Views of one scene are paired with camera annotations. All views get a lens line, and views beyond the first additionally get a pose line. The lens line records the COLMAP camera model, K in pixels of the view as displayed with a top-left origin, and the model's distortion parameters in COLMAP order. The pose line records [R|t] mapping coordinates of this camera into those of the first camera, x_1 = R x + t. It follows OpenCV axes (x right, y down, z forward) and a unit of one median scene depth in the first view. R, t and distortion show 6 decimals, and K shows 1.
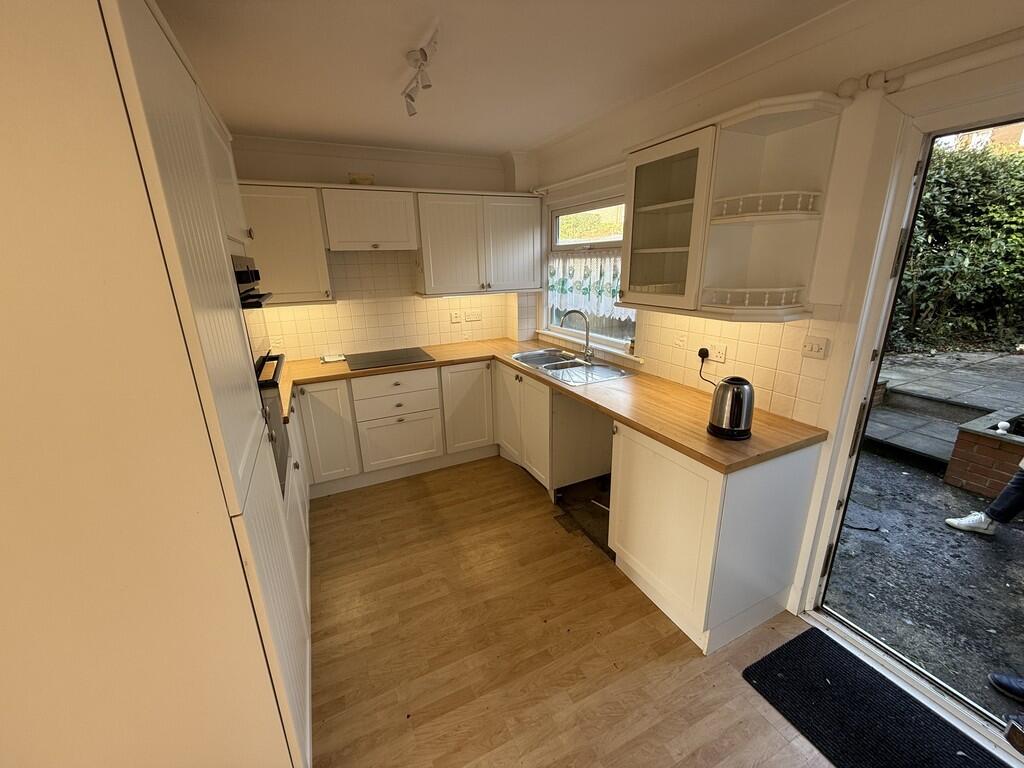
lens RADIAL K [[408.1, 0, 510.4], [0, 408.1, 383.2], [0, 0, 1]] dist [0.000423, 0.000192]
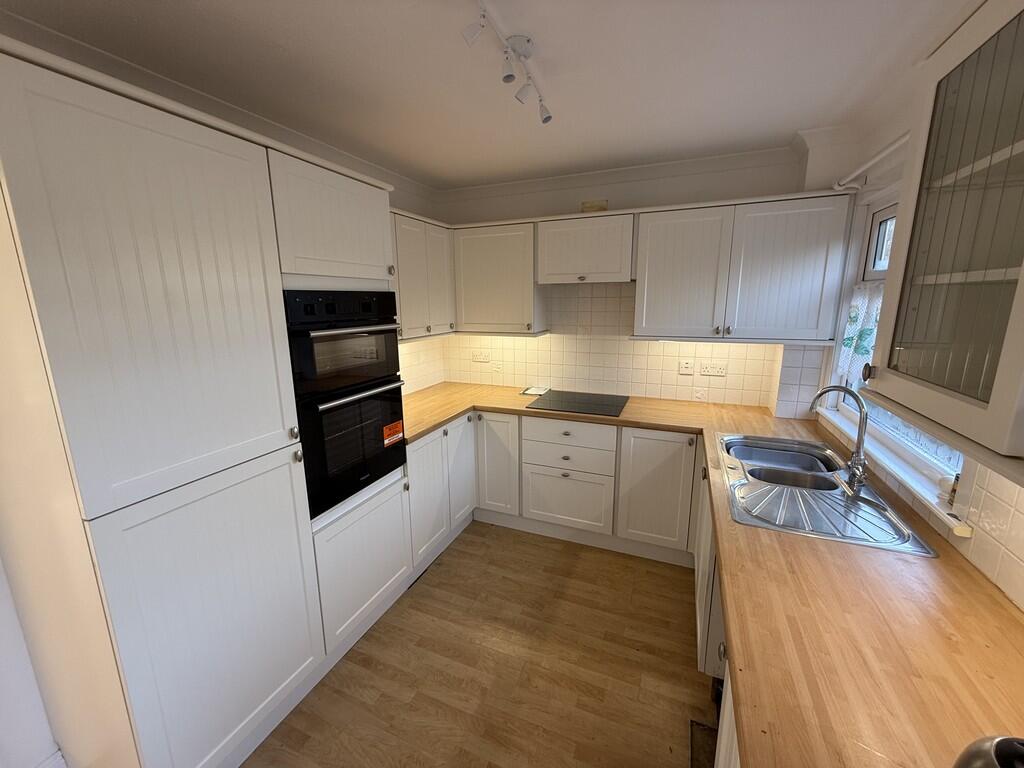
lens RADIAL K [[408.1, 0, 510.4], [0, 408.1, 383.2], [0, 0, 1]] dist [0.000423, 0.000192]
pose [[0.665574, 0.168344, -0.727098, 0.248420], [-0.220853, 0.975022, 0.023579, -0.093839], [0.712906, 0.144888, 0.686128, 0.294407]]
